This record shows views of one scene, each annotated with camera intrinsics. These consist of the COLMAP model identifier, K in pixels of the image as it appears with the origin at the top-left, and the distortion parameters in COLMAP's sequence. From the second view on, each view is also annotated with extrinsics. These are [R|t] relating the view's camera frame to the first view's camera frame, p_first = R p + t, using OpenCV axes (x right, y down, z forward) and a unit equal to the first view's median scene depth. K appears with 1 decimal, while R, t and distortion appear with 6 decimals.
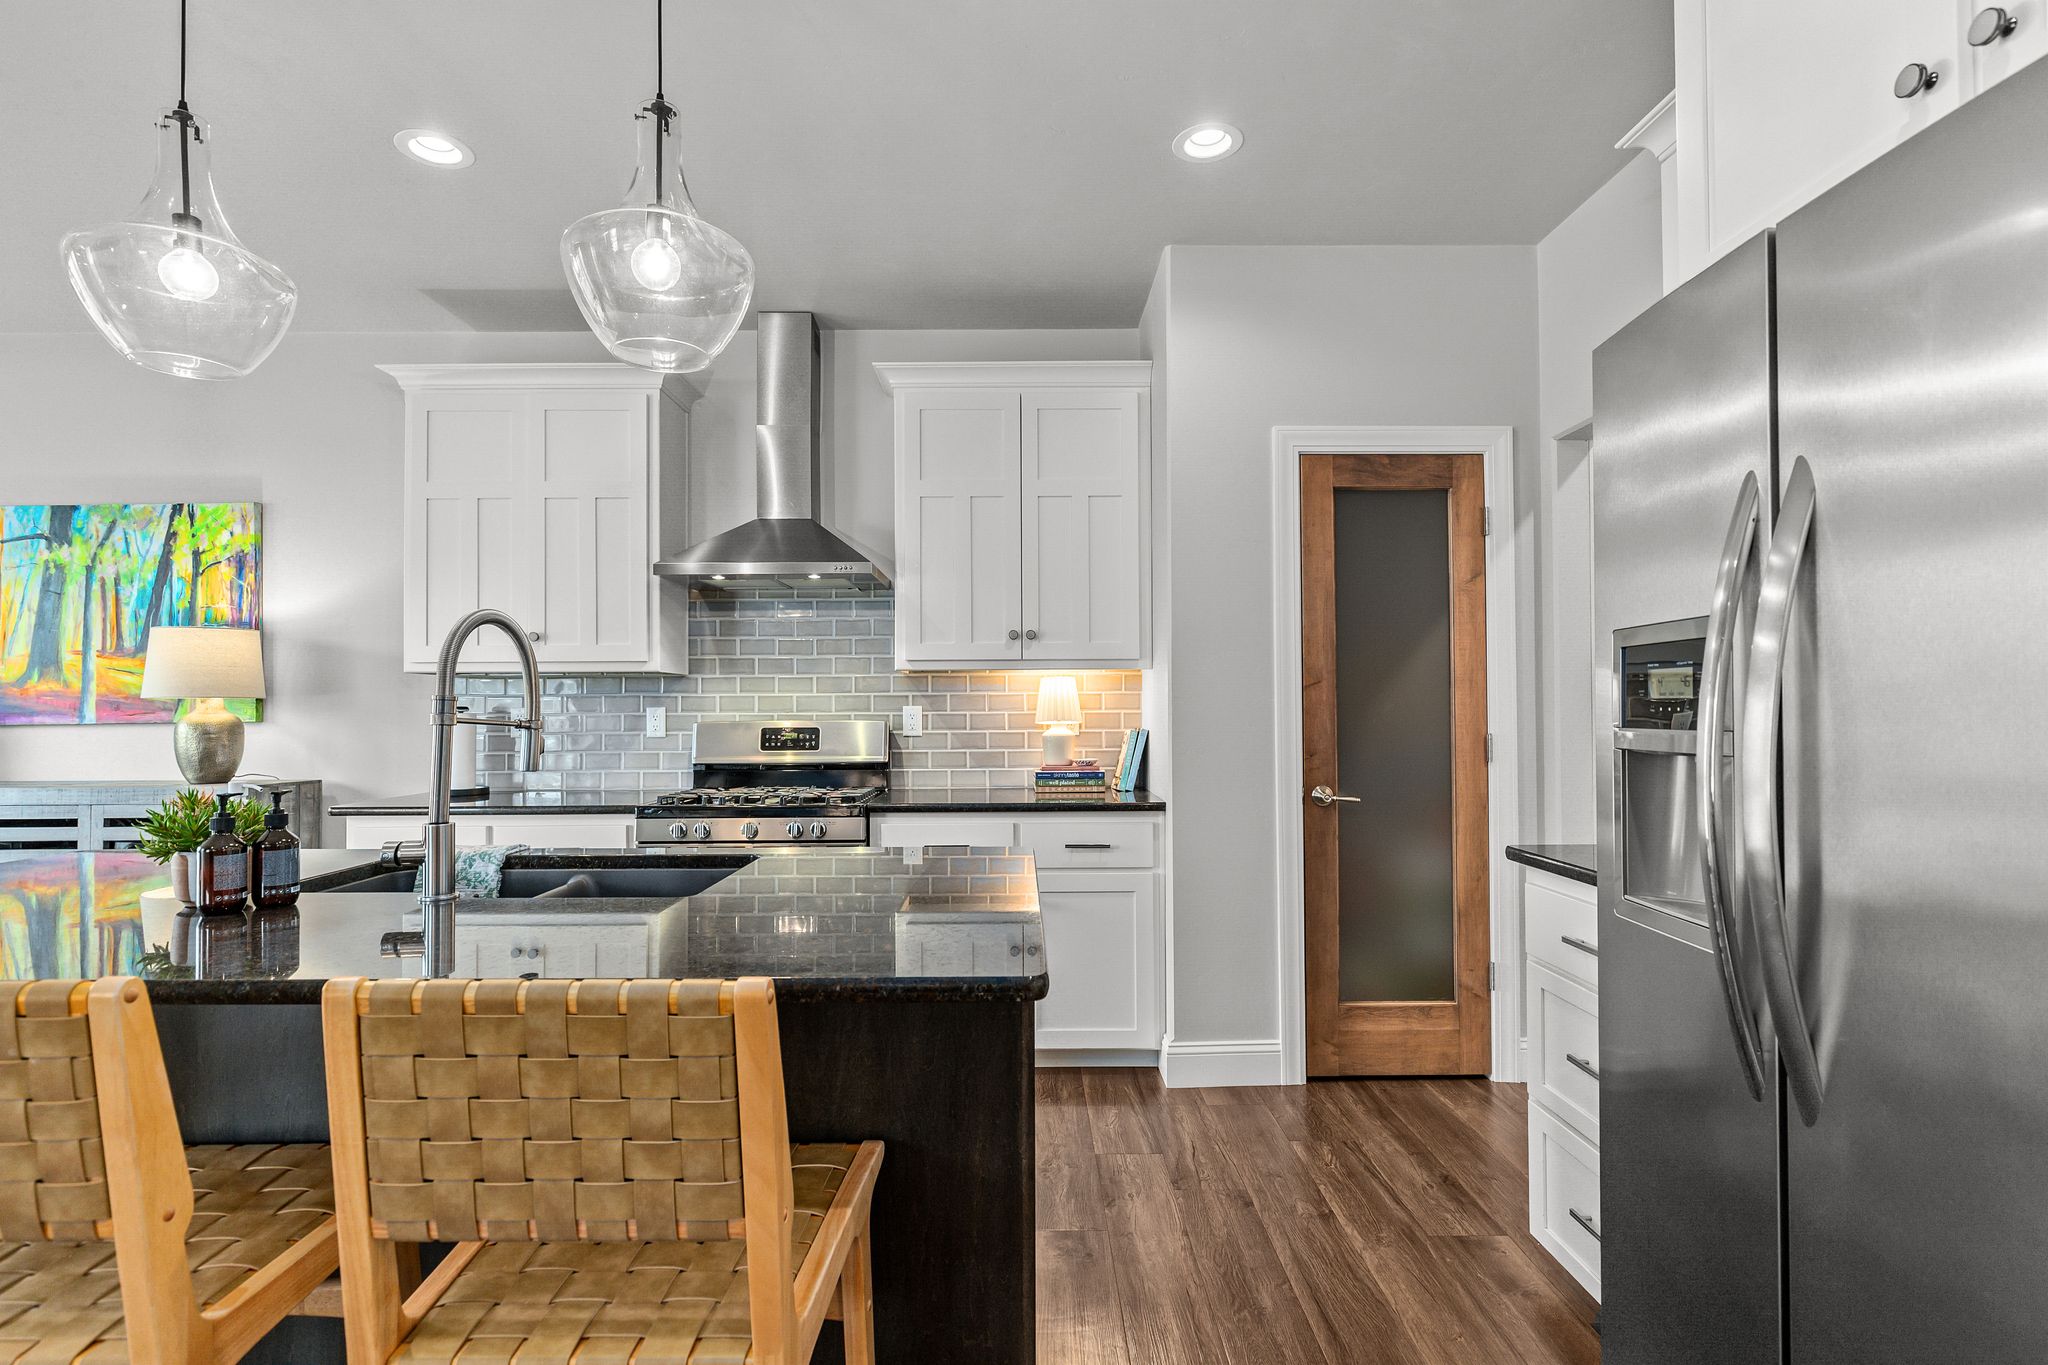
lens RADIAL K [[989.2, 0, 1022.9], [0, 989.2, 690.0], [0, 0, 1]] dist [-0.002216, -0.000783]
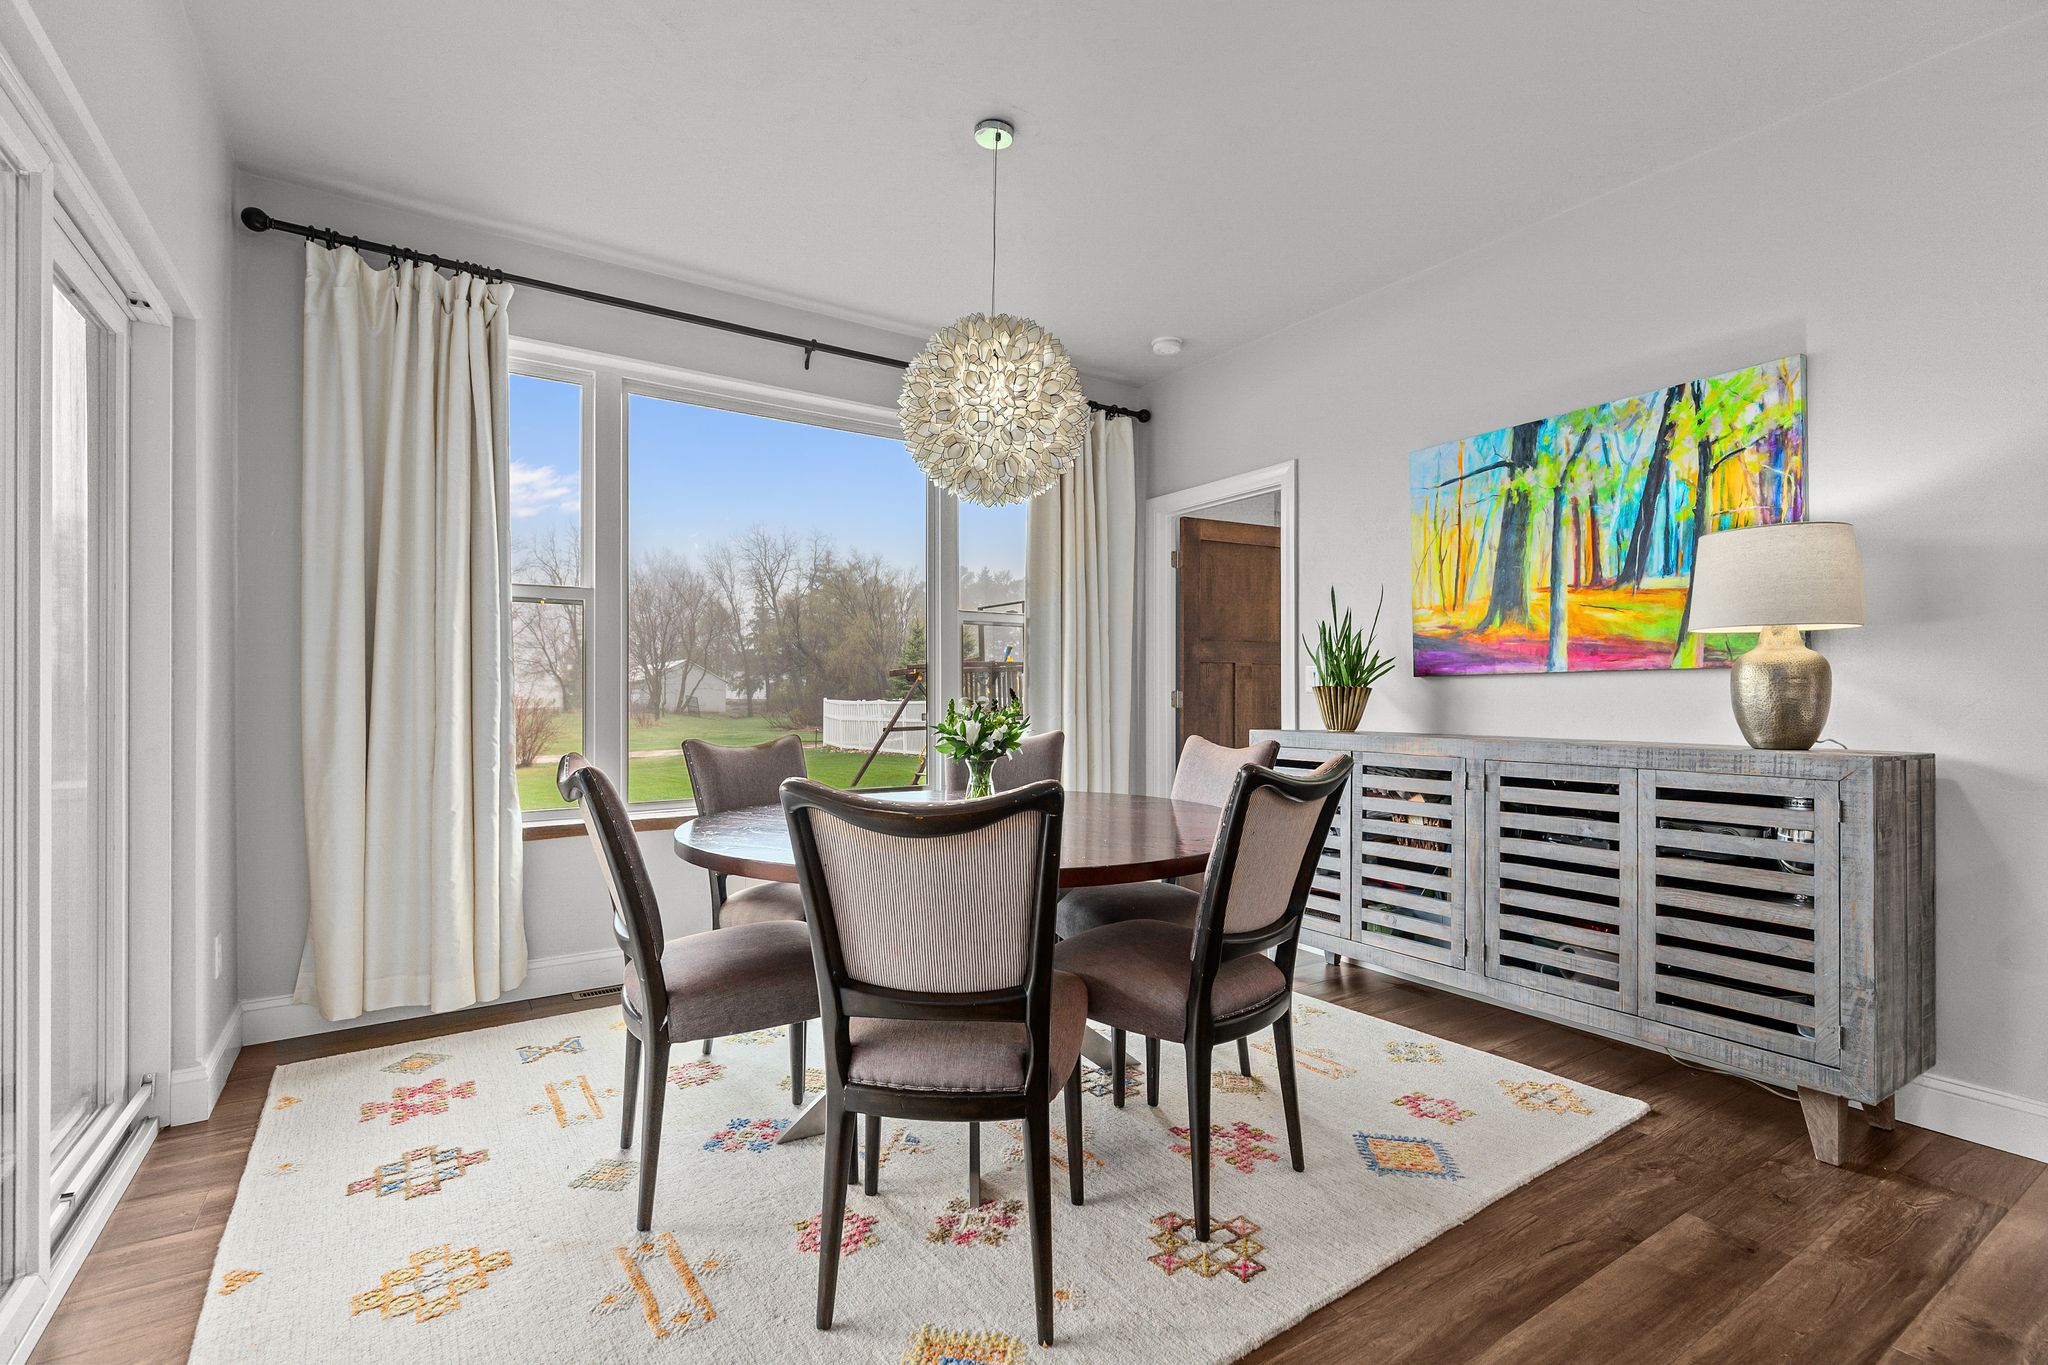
lens RADIAL K [[926.5, 0, 1015.0], [0, 926.5, 689.0], [0, 0, 1]] dist [0.002810, 0.000186]
pose [[0.537146, -0.000378, -0.843489, -0.522291], [0.012531, 0.999893, 0.007532, 0.037196], [0.843396, -0.014616, 0.537093, 0.169086]]
